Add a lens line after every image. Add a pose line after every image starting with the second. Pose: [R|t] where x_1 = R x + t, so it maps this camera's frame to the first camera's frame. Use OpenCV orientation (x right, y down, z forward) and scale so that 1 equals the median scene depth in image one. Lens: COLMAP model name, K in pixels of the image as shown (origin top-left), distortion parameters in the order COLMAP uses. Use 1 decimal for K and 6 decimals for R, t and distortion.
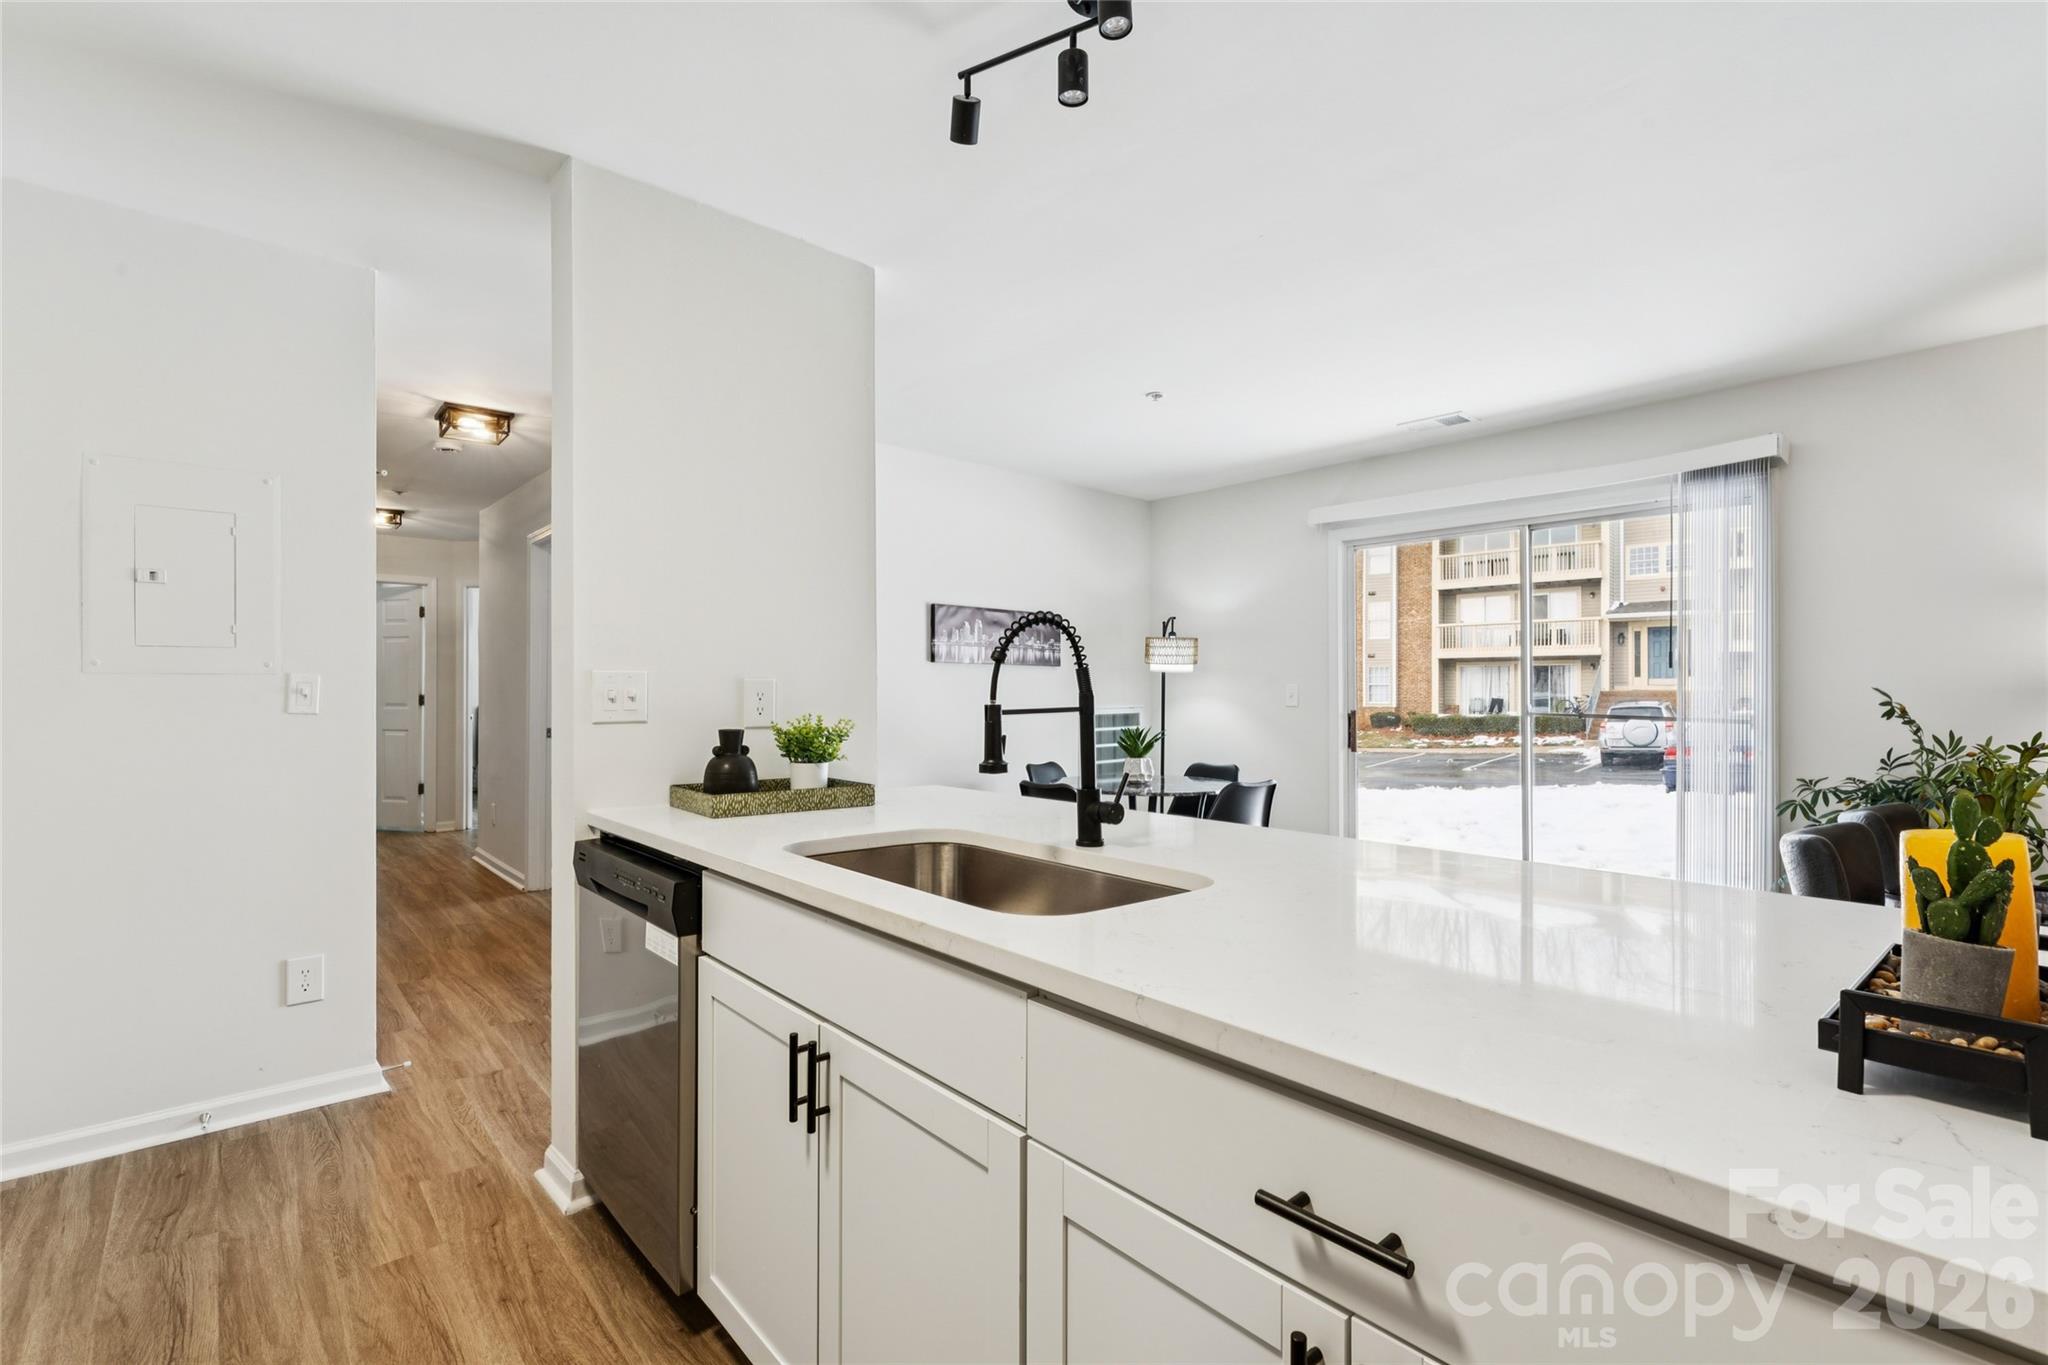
lens RADIAL K [[933.1, 0, 1027.3], [0, 933.1, 697.2], [0, 0, 1]] dist [0.003840, -0.001567]
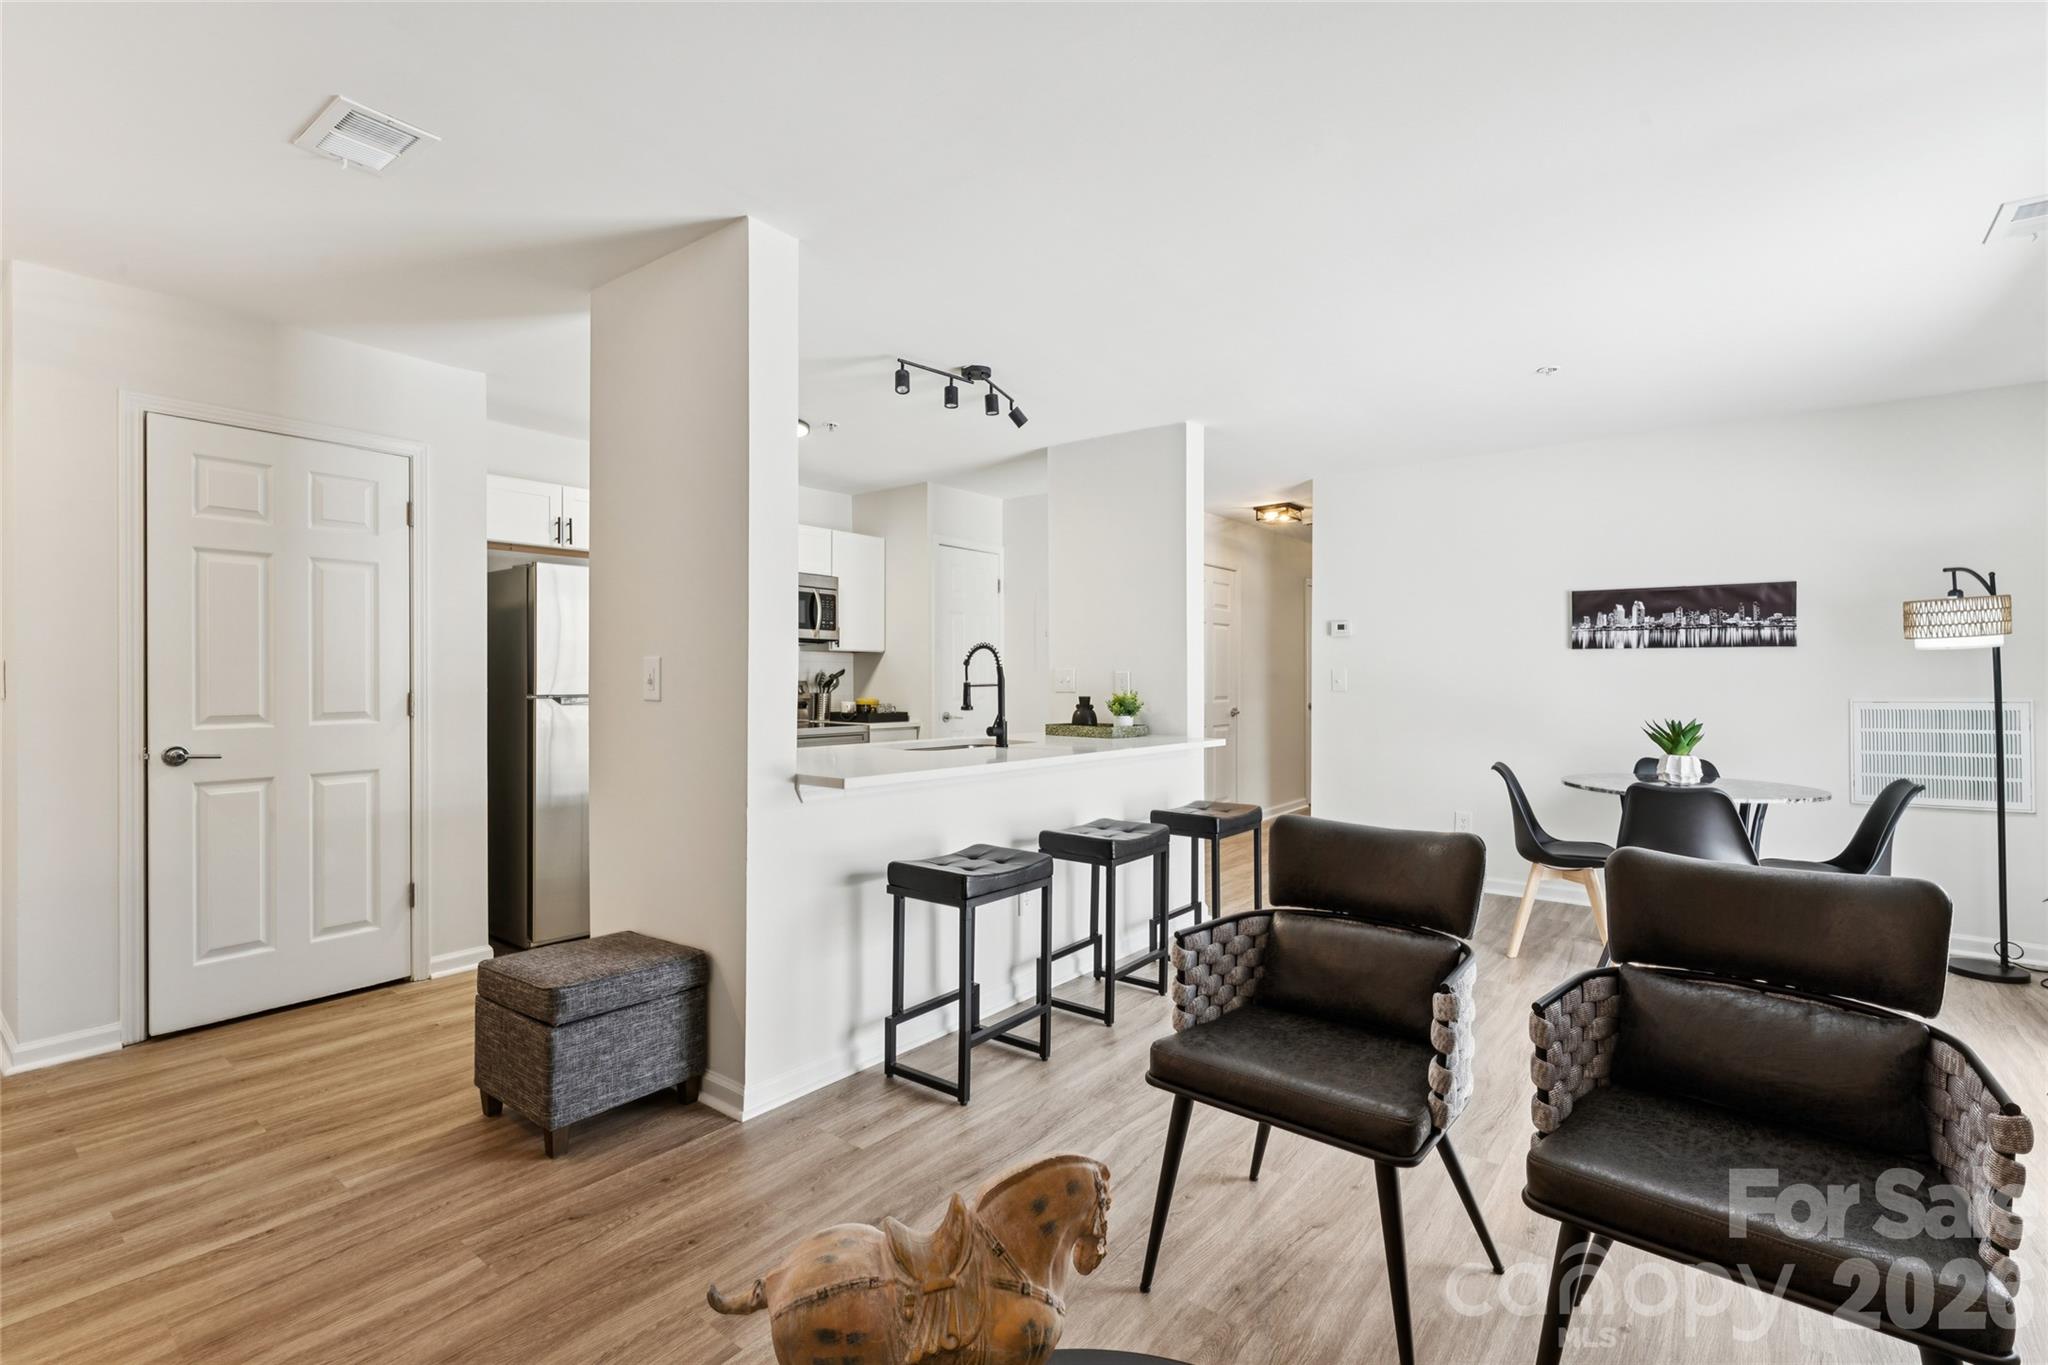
lens RADIAL K [[933.1, 0, 1019.5], [0, 933.1, 667.9], [0, 0, 1]] dist [0.003840, -0.001567]
pose [[0.179787, -0.012827, -0.983622, 0.666701], [-0.006808, 0.999875, -0.014283, 0.001126], [0.983682, 0.009265, 0.179678, 0.195818]]
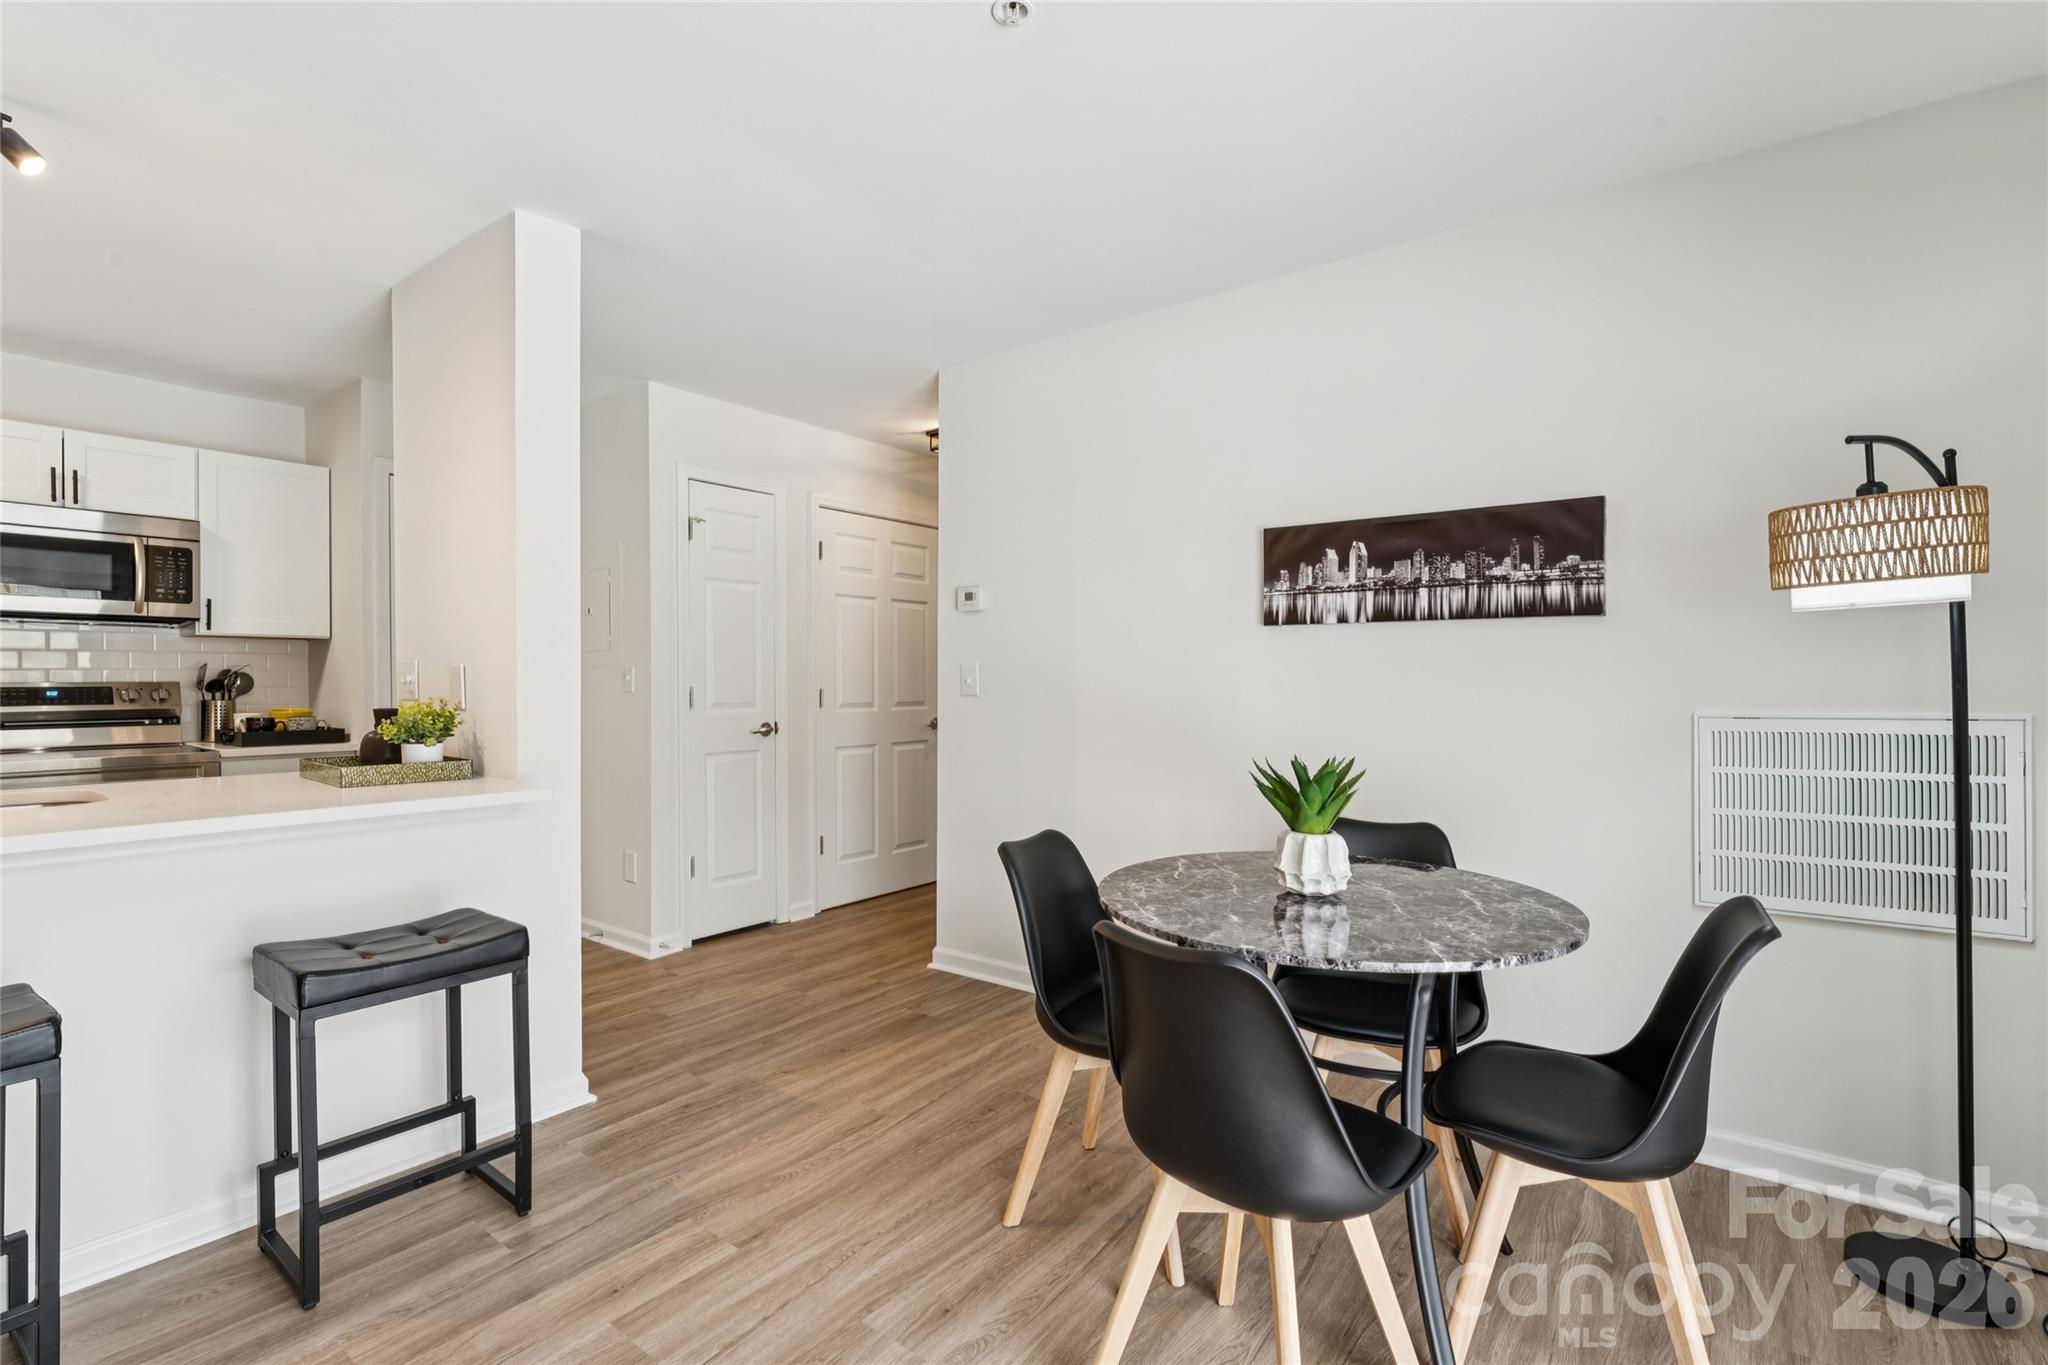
lens RADIAL K [[933.1, 0, 1027.2], [0, 933.1, 681.9], [0, 0, 1]] dist [0.003840, -0.001567]
pose [[0.190303, 0.002133, -0.981723, 0.392542], [-0.004315, 0.999990, 0.001336, -0.001204], [0.981716, 0.003982, 0.190310, 0.623055]]
